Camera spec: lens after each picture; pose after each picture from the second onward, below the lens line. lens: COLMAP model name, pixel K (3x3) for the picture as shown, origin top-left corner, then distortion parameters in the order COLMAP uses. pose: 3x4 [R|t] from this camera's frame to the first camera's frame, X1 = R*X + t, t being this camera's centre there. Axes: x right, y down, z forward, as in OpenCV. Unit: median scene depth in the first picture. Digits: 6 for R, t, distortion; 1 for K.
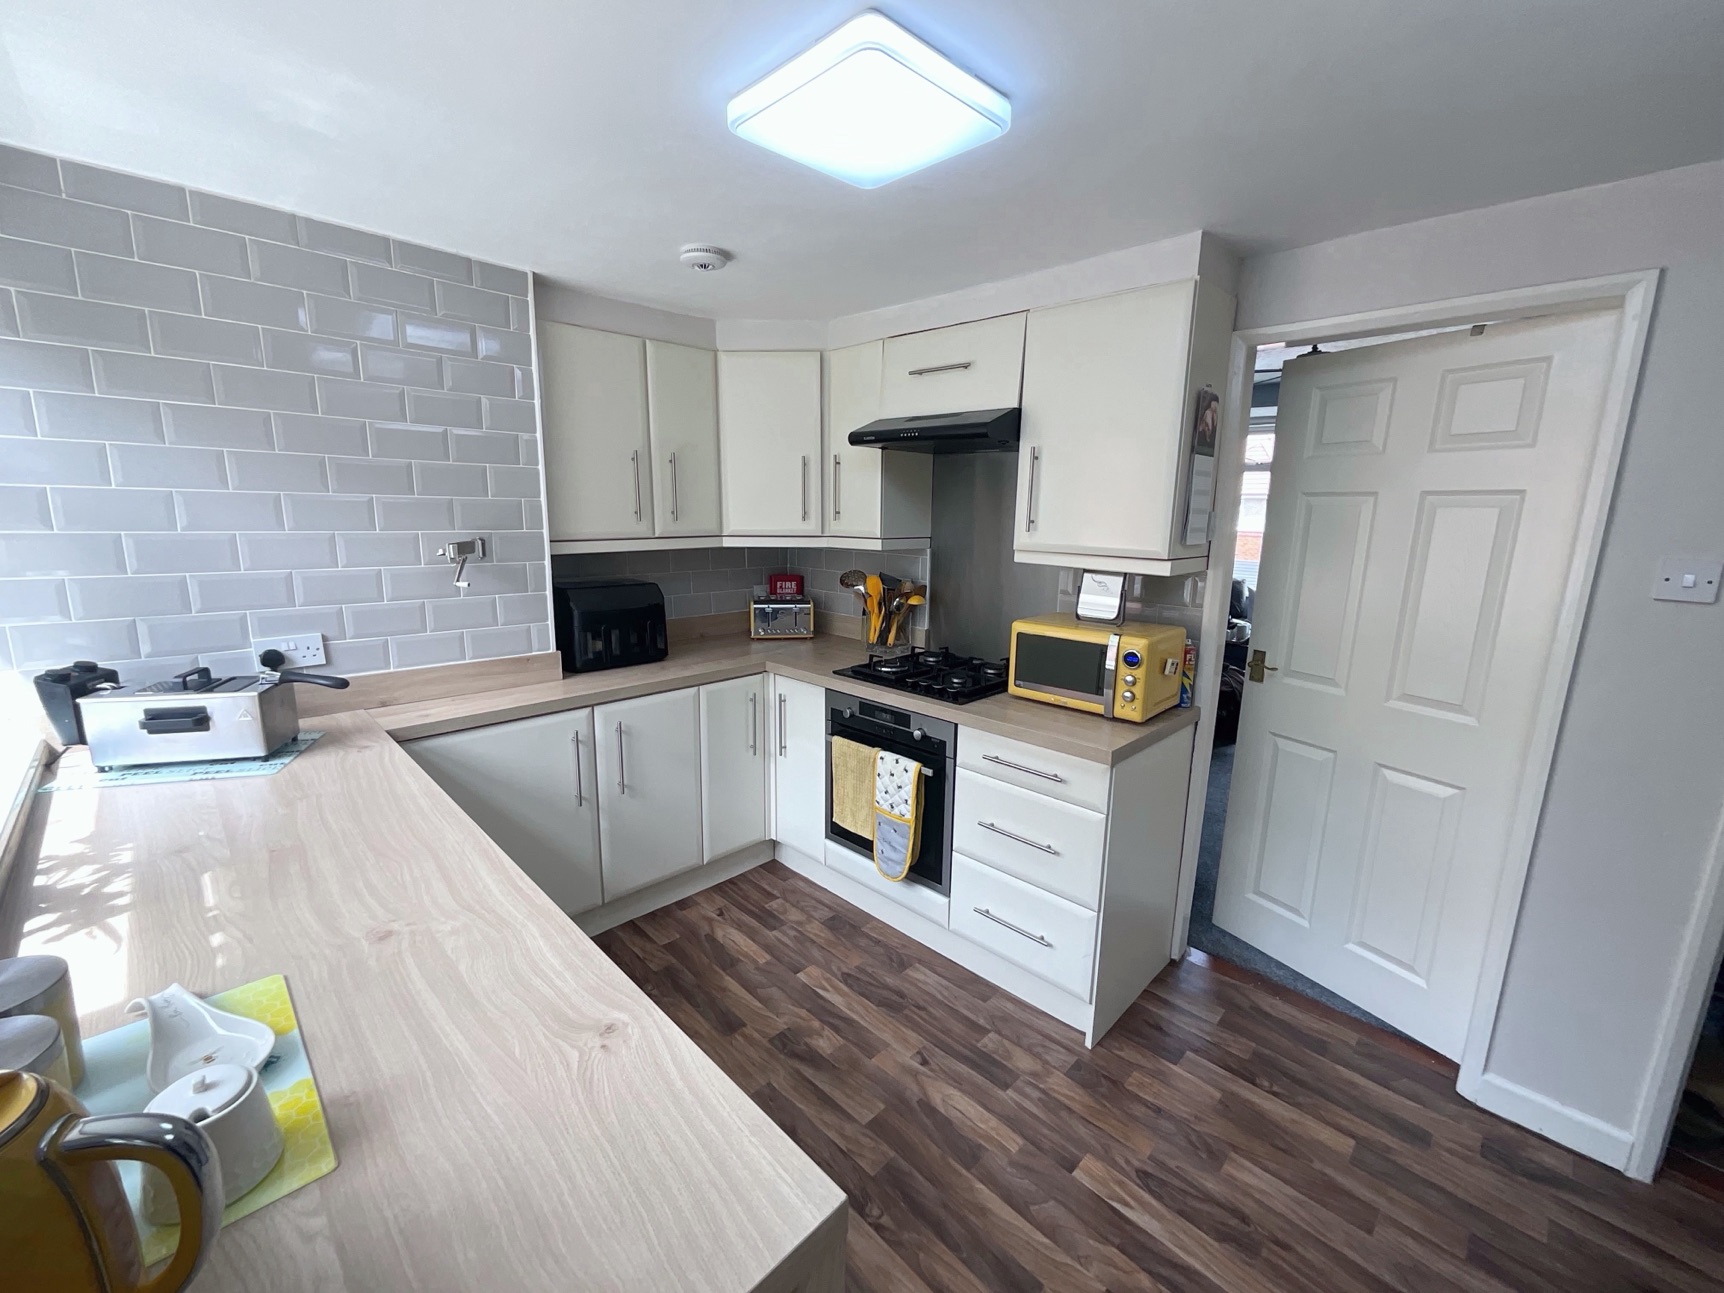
lens RADIAL K [[700.8, 0, 862.0], [0, 700.8, 646.5], [0, 0, 1]] dist [-0.005421, 0.004653]
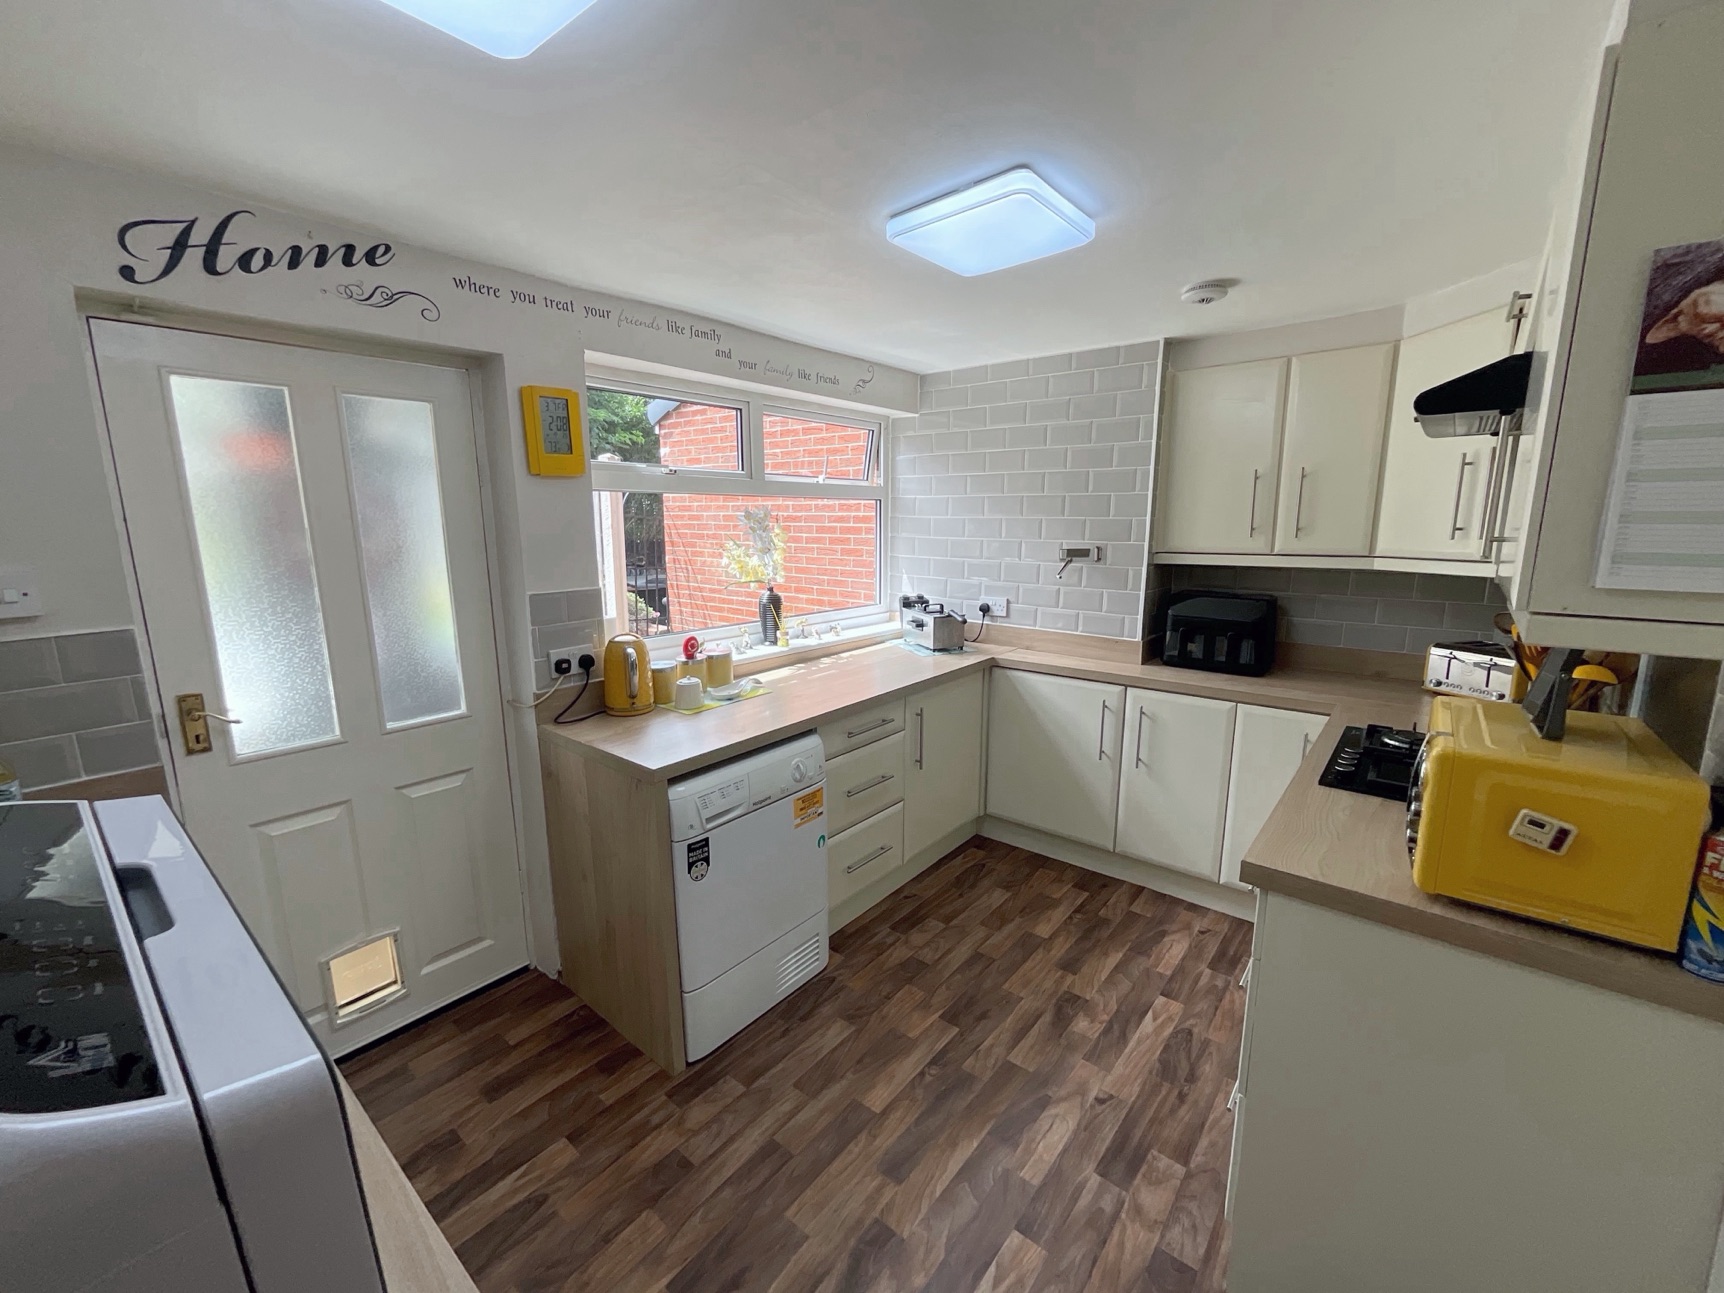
lens RADIAL K [[700.8, 0, 862.0], [0, 700.8, 646.5], [0, 0, 1]] dist [-0.005421, 0.004653]
pose [[0.090645, 0.160303, -0.982897, 0.958211], [-0.192313, 0.971201, 0.140659, -0.082013], [0.977138, 0.176273, 0.118863, 0.494607]]
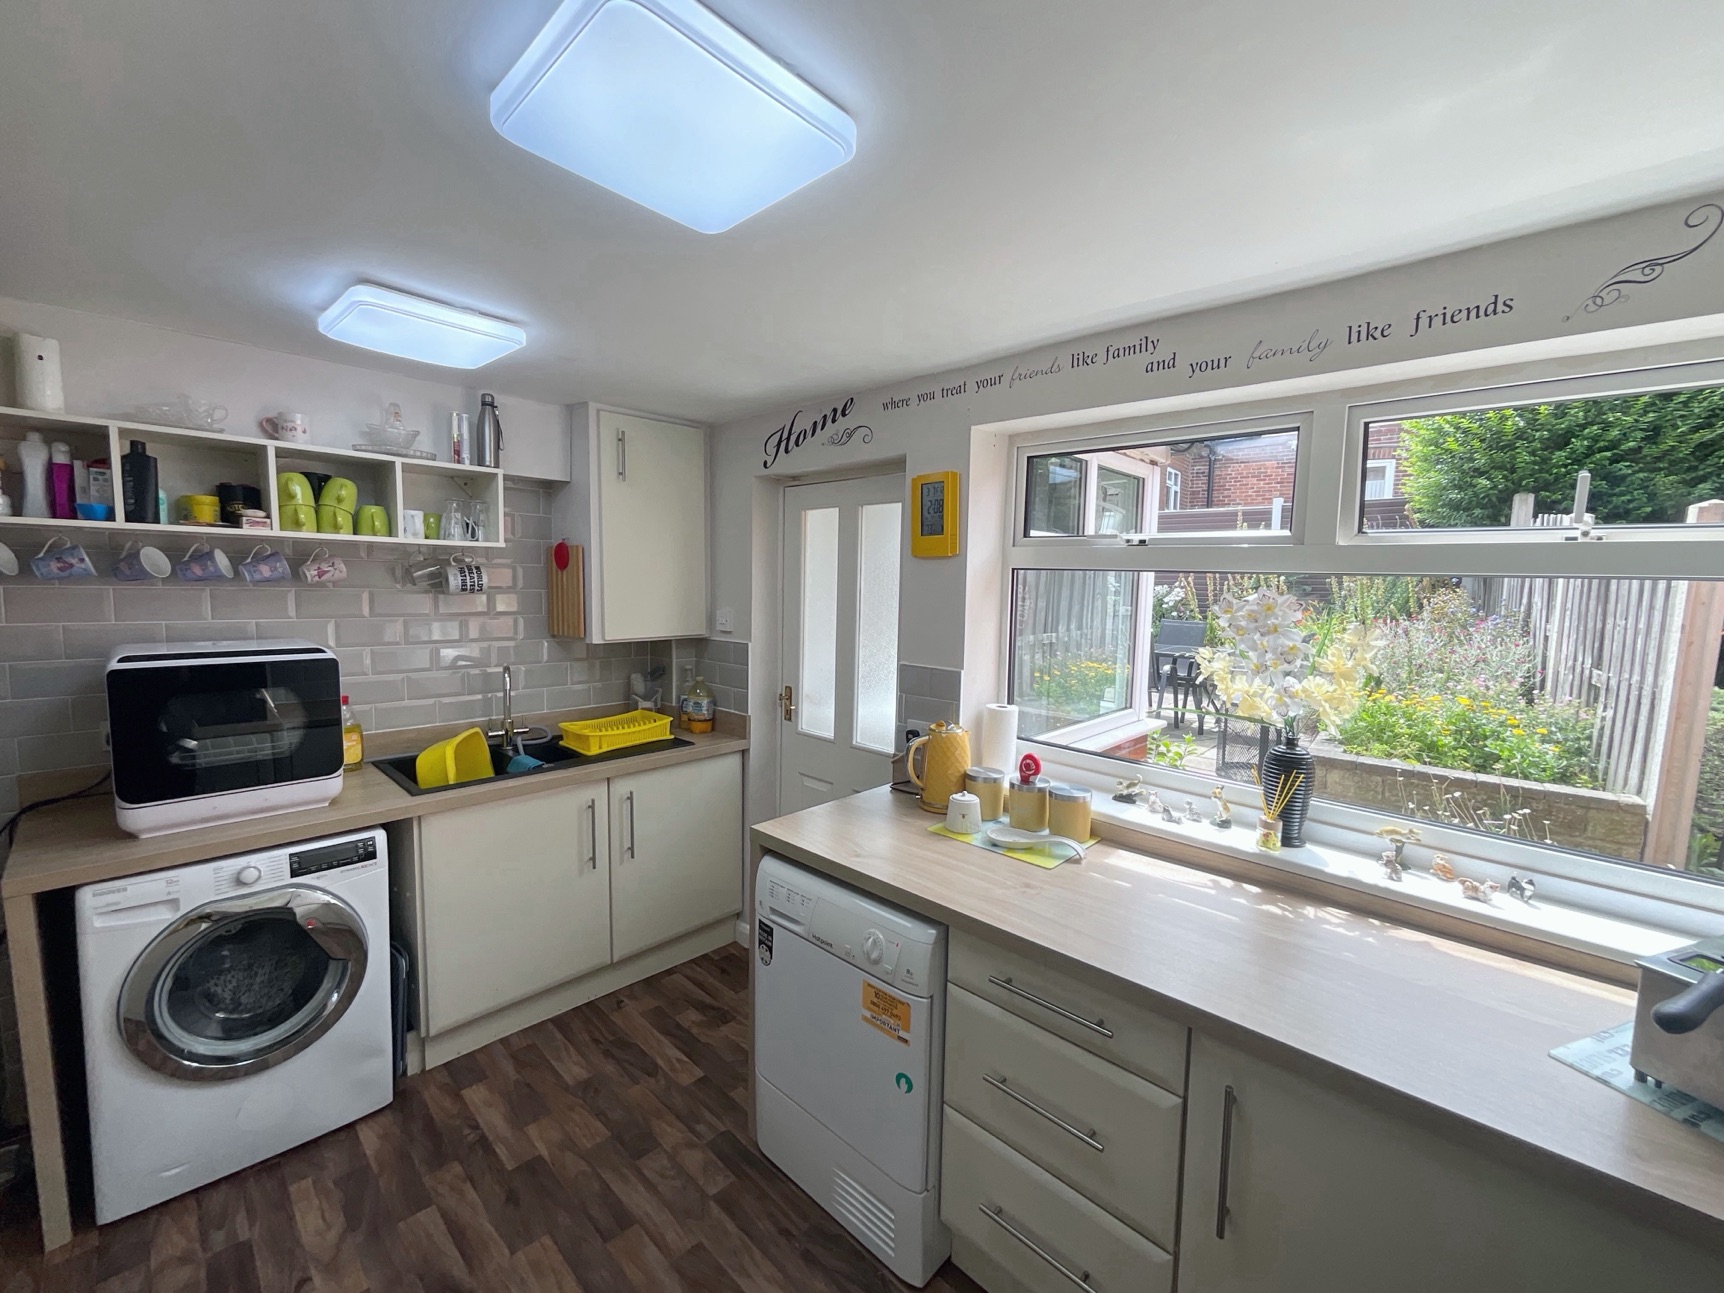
lens RADIAL K [[698.8, 0, 862.0], [0, 698.8, 646.5], [0, 0, 1]] dist [-0.003373, -0.000757]
pose [[-0.998642, -0.043852, -0.028114, -0.135278], [-0.050149, 0.955342, 0.291215, -0.293476], [0.014088, 0.292230, -0.956244, 1.283979]]
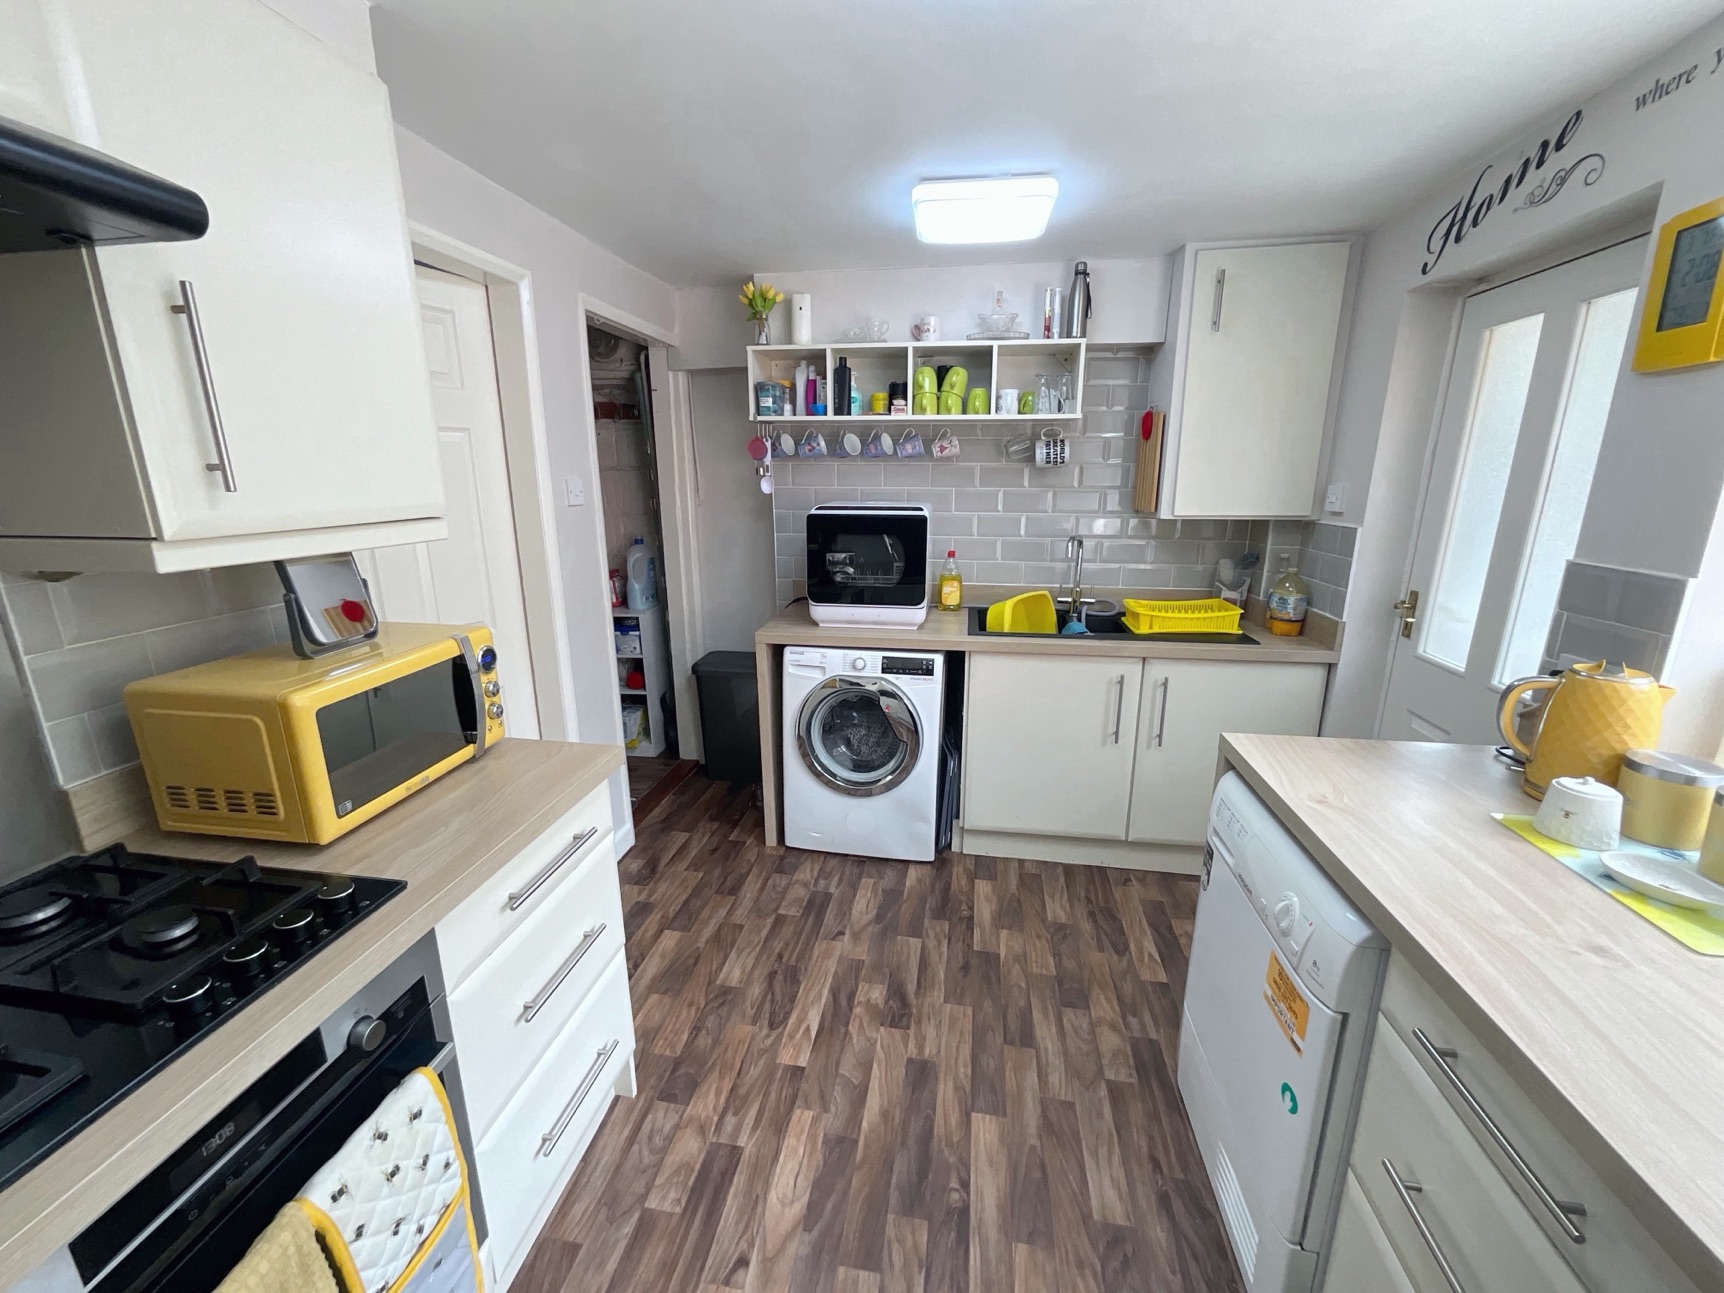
lens RADIAL K [[698.8, 0, 862.0], [0, 698.8, 646.5], [0, 0, 1]] dist [-0.003373, -0.000757]
pose [[-0.582927, -0.223022, 0.781317, -0.408111], [0.148604, 0.916110, 0.372369, -0.214270], [-0.798820, 0.333171, -0.500883, 1.121549]]
